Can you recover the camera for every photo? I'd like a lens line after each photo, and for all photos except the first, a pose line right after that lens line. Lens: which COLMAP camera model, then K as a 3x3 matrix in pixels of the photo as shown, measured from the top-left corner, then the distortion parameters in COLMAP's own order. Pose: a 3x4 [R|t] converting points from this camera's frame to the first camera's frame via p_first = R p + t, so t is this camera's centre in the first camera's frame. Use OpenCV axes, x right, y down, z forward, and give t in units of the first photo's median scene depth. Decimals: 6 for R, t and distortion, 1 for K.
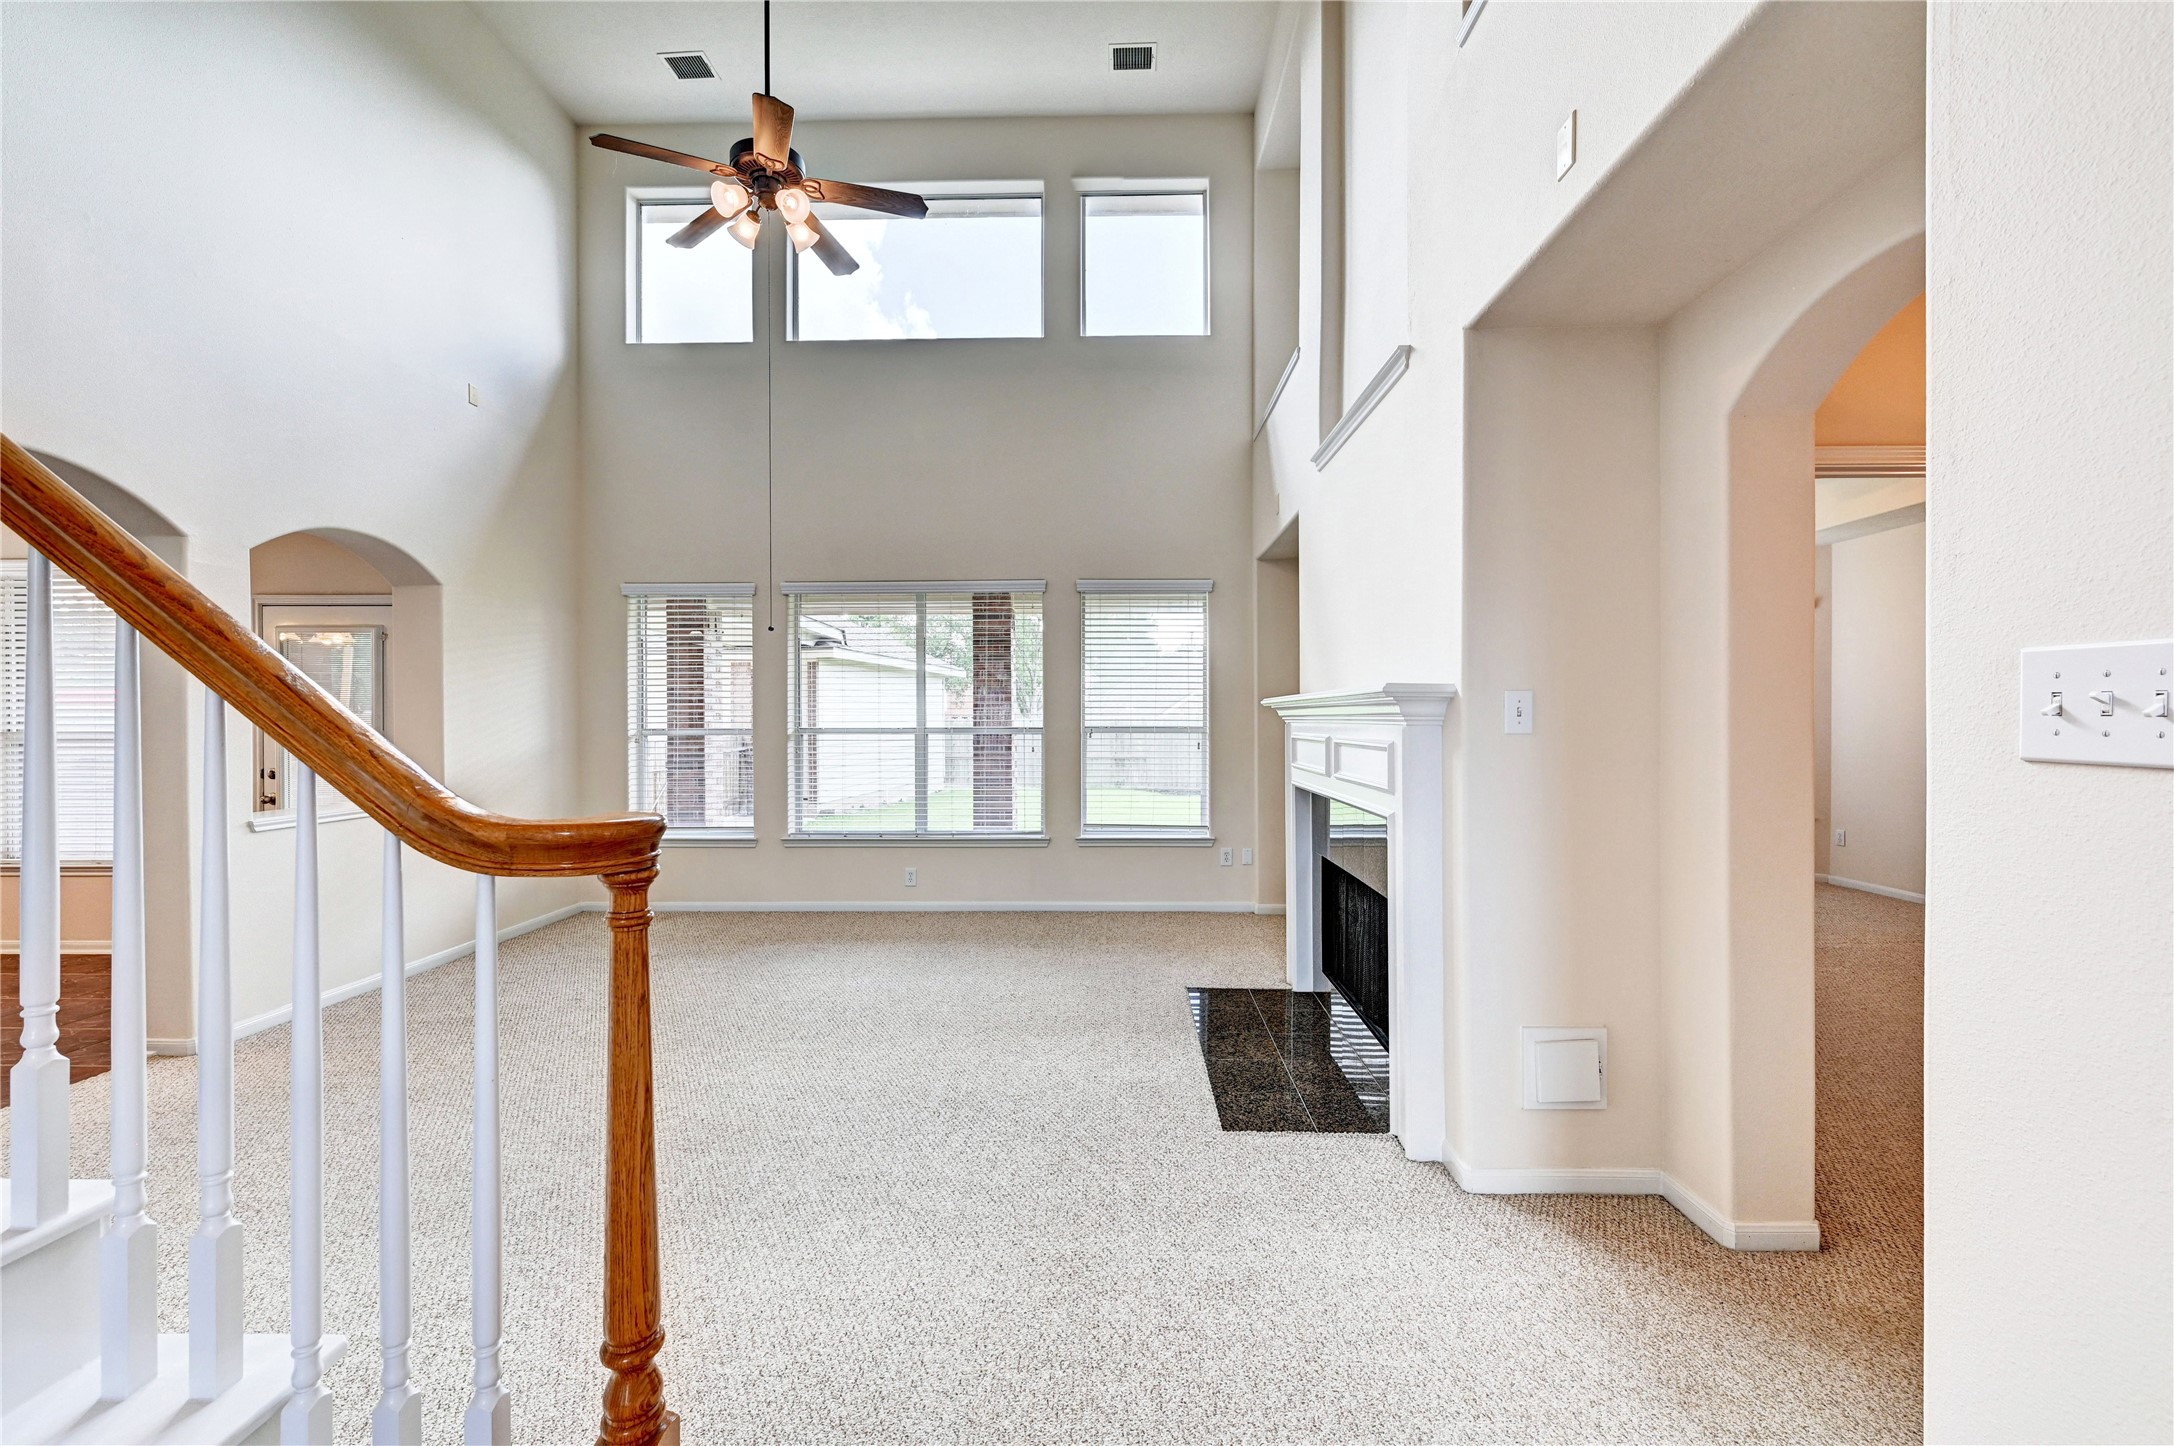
lens RADIAL K [[899.1, 0, 1079.6], [0, 899.1, 718.6], [0, 0, 1]] dist [-0.008164, 0.000055]
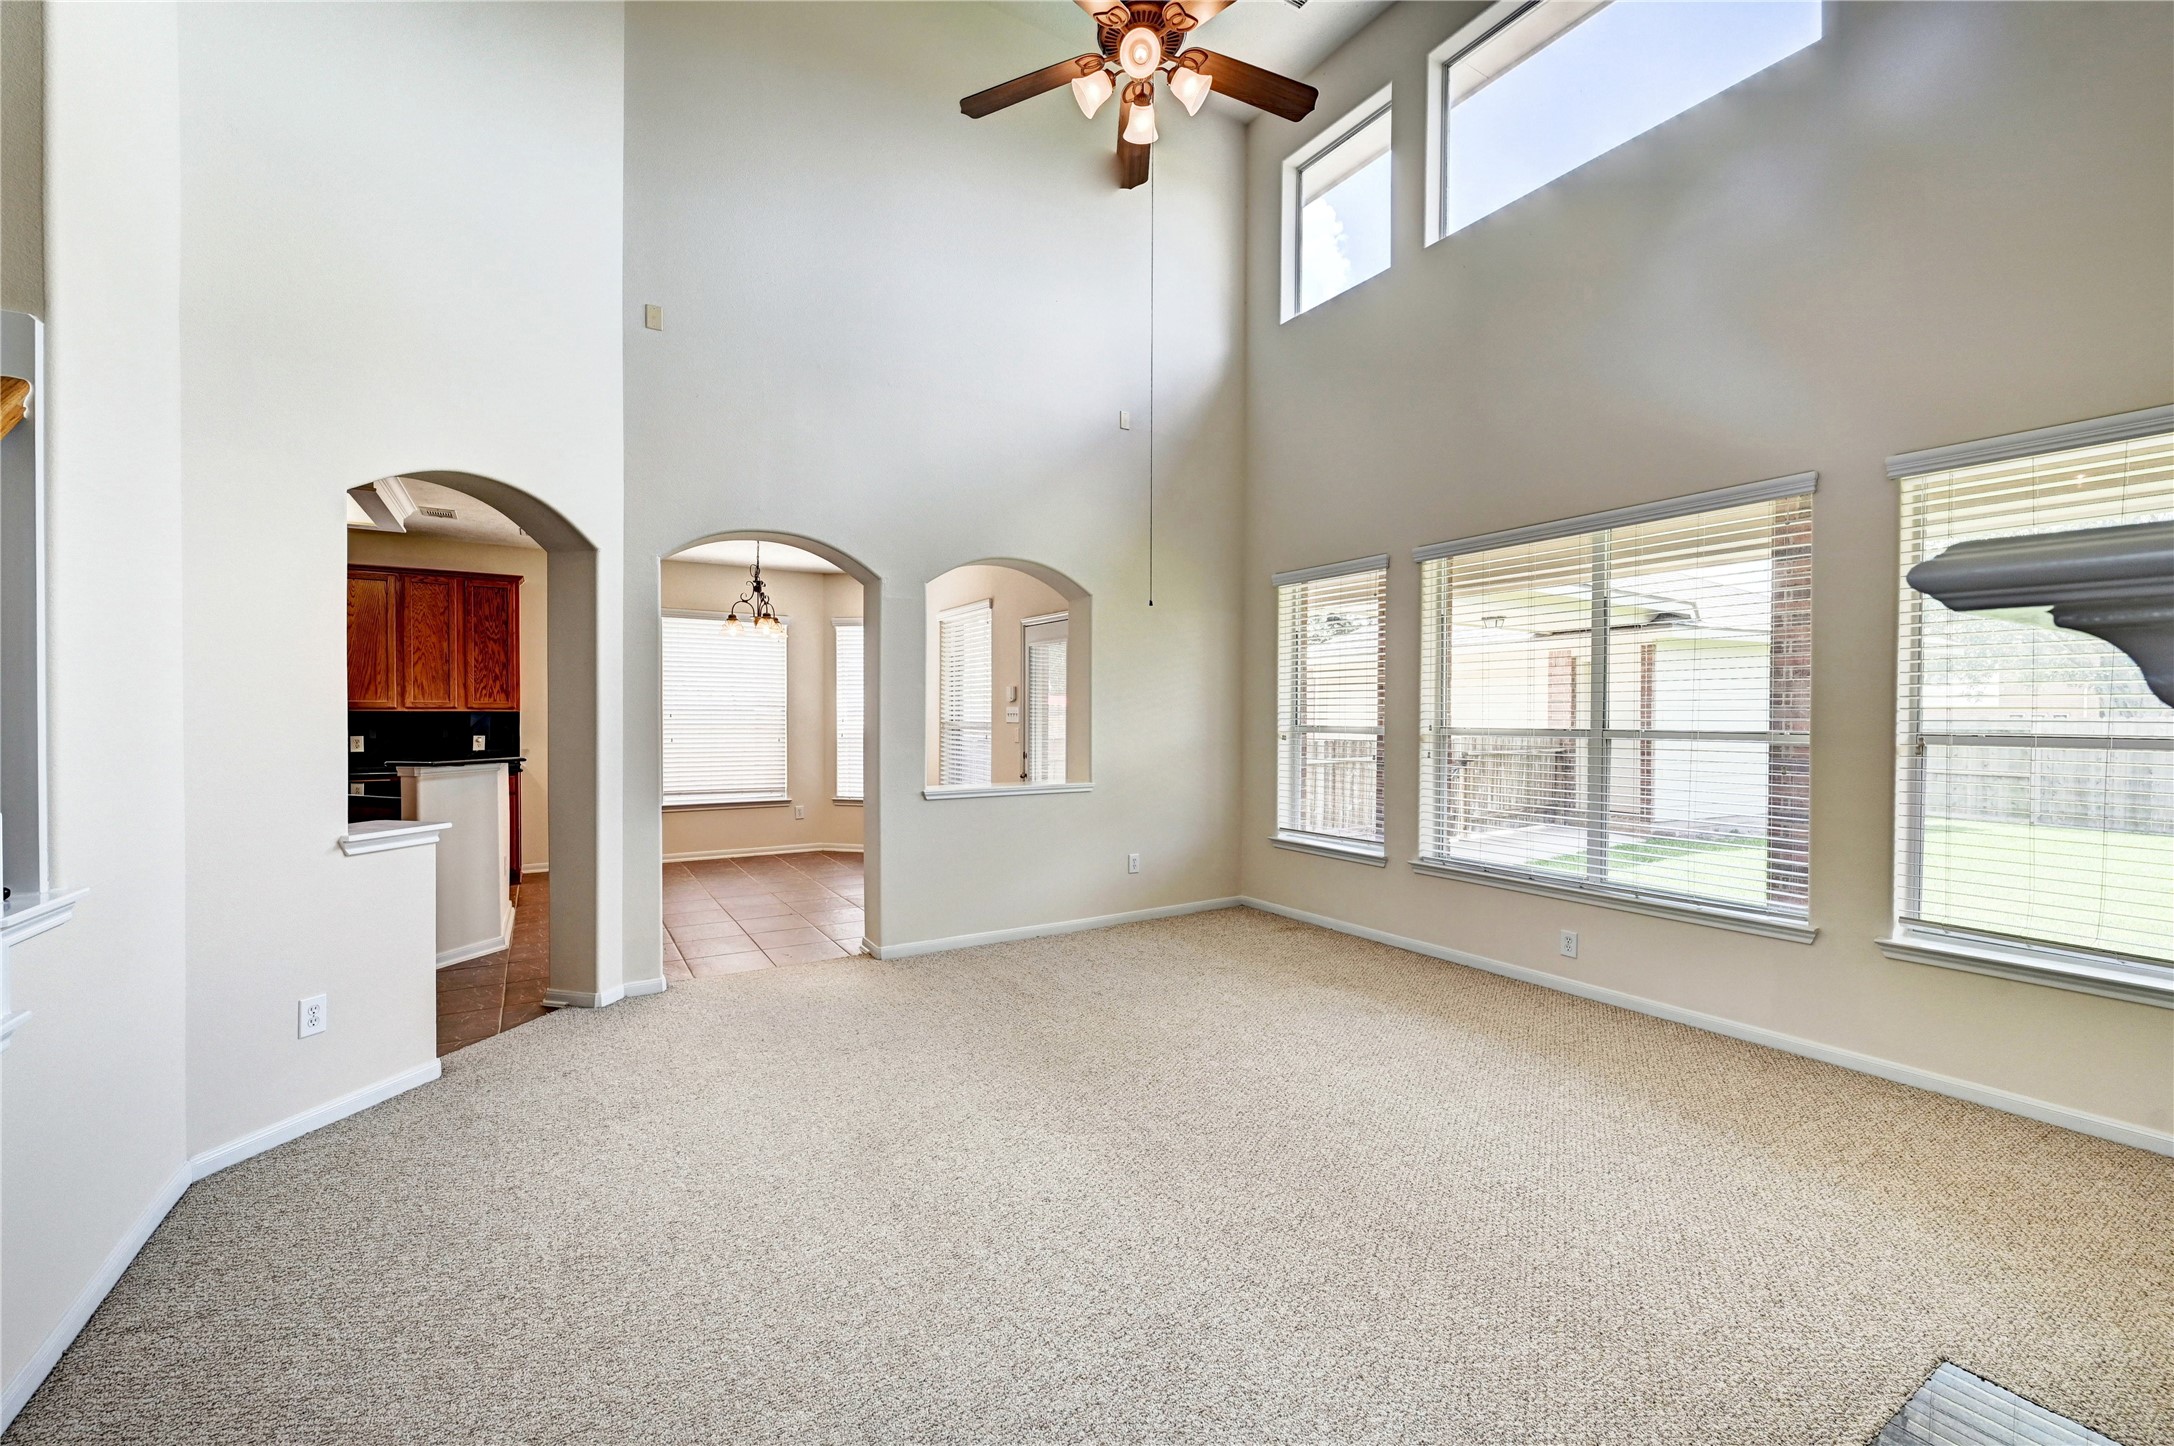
lens RADIAL K [[870.3, 0, 1077.8], [0, 870.3, 724.5], [0, 0, 1]] dist [0.001752, 0.000059]
pose [[0.546479, 0.013840, -0.837358, 0.162843], [-0.005585, 0.999901, 0.012882, -0.000420], [0.837454, -0.002363, 0.546503, 0.306158]]
